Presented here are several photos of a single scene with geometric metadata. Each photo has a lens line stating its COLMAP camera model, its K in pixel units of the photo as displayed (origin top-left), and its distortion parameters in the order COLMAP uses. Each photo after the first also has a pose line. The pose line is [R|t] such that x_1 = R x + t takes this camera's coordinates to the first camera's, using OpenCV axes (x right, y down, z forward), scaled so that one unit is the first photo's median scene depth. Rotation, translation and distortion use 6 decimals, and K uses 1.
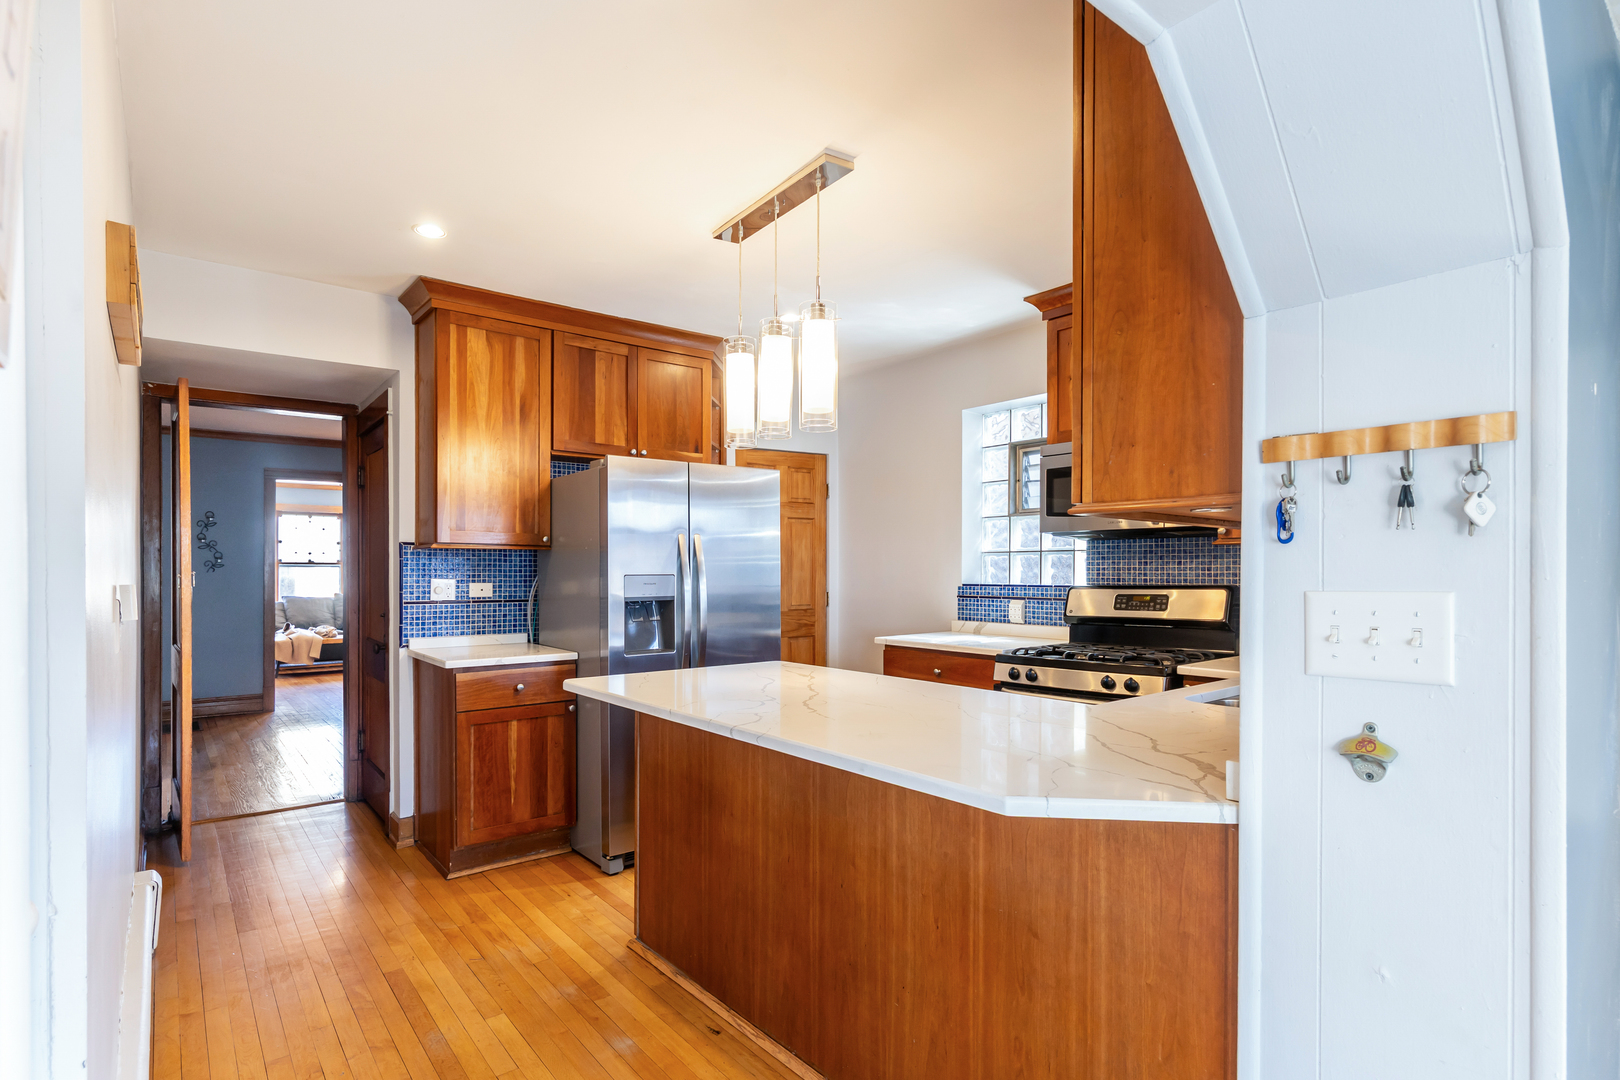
lens RADIAL K [[803.2, 0, 749.1], [0, 803.2, 575.2], [0, 0, 1]] dist [0.006064, 0.000350]
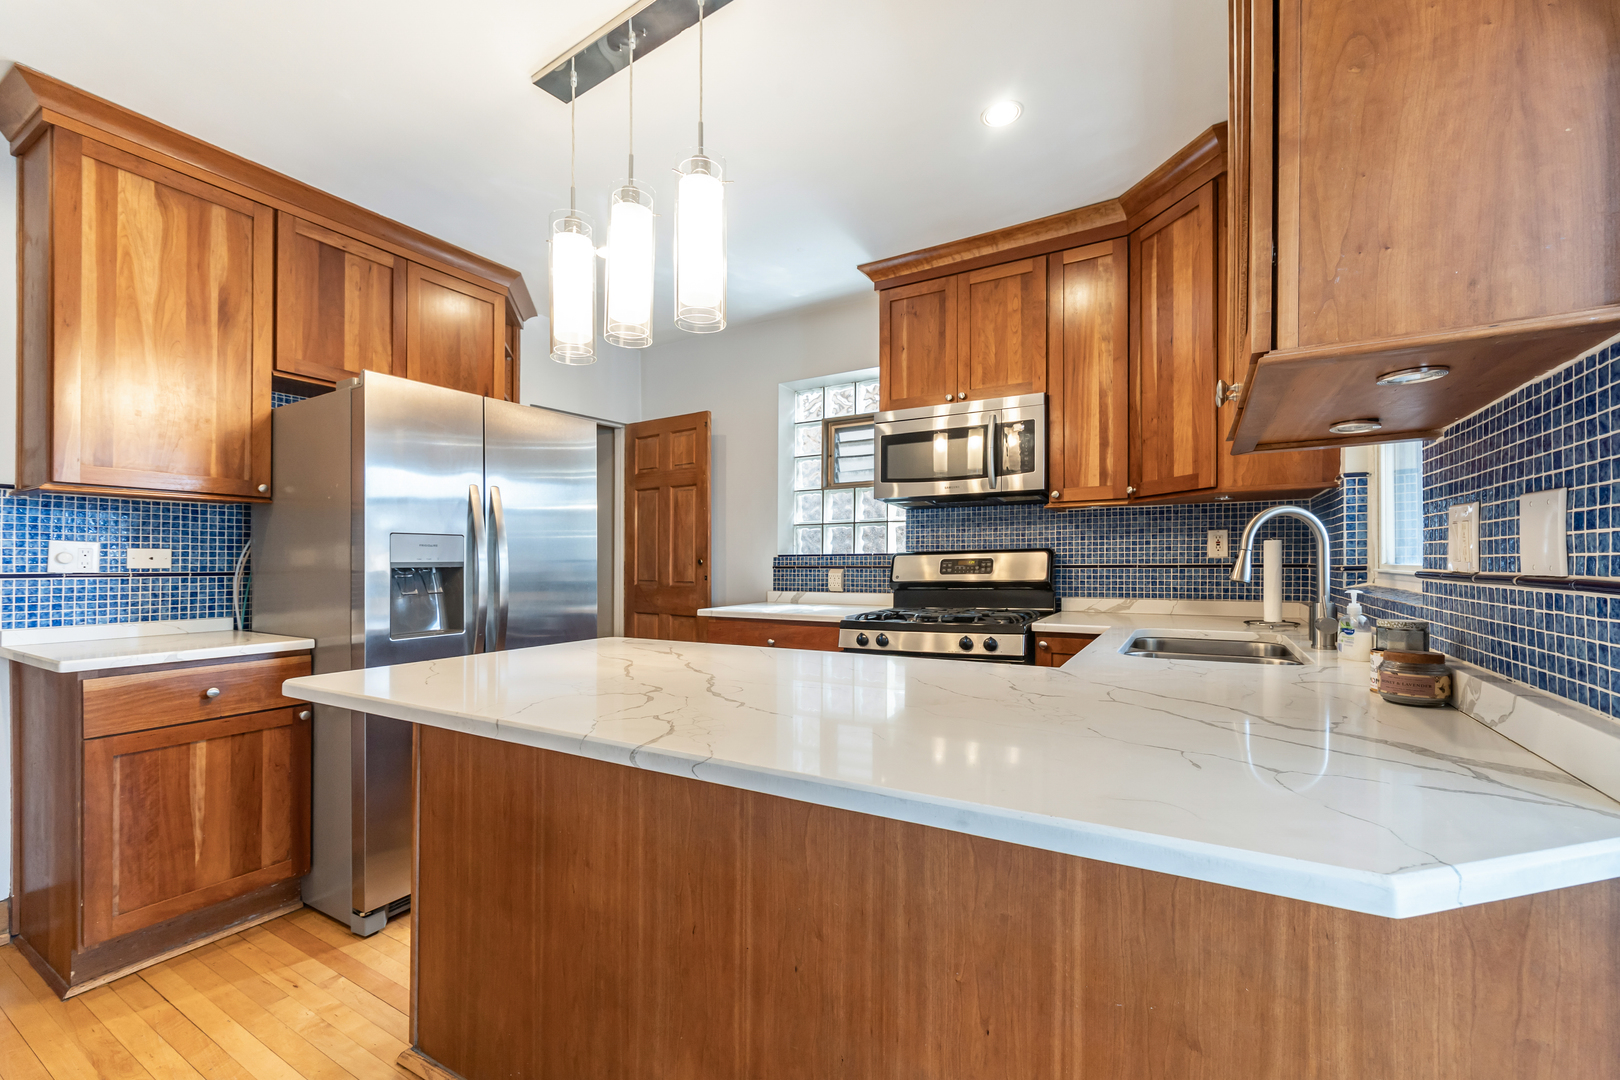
lens RADIAL K [[683.3, 0, 829.3], [0, 683.3, 559.2], [0, 0, 1]] dist [0.001284, 0.000626]
pose [[0.909502, 0.002392, 0.415692, -0.047867], [0.000451, 0.999977, -0.006741, 0.029532], [-0.415699, 0.006319, 0.909481, 0.249789]]
